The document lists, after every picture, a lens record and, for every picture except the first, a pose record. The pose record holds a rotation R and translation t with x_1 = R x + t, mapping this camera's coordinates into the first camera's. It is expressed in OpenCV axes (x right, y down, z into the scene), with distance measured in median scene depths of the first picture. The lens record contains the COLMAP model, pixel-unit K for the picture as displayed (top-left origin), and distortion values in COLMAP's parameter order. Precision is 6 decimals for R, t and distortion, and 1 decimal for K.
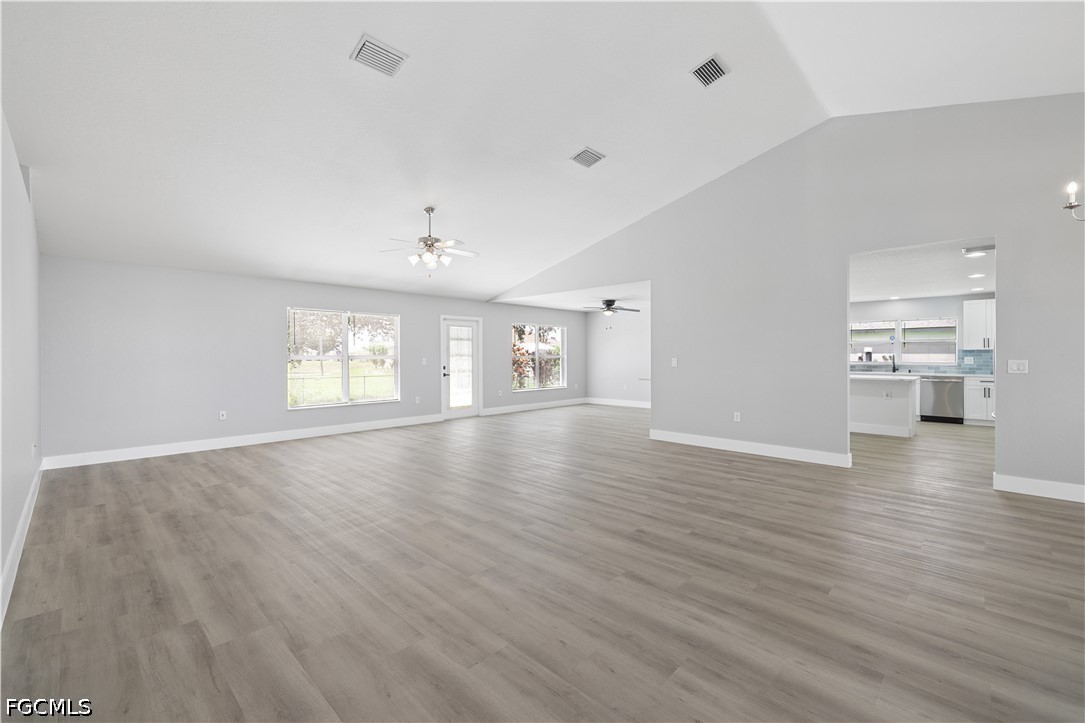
lens RADIAL K [[452.5, 0, 546.2], [0, 452.5, 355.1], [0, 0, 1]] dist [0.005736, 0.000062]
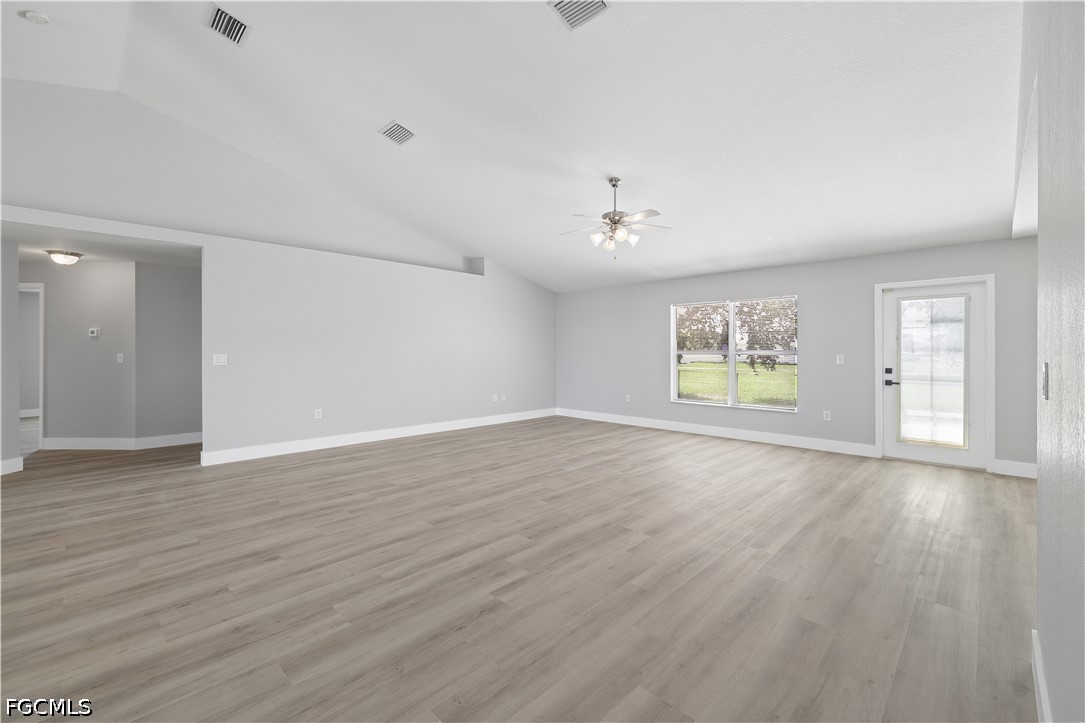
lens RADIAL K [[452.5, 0, 546.2], [0, 452.5, 355.1], [0, 0, 1]] dist [0.005736, 0.000062]
pose [[-0.007486, 0.009663, -0.999925, 0.947939], [0.001371, 0.999952, 0.009653, 0.000204], [0.999971, -0.001298, -0.007499, 1.370241]]
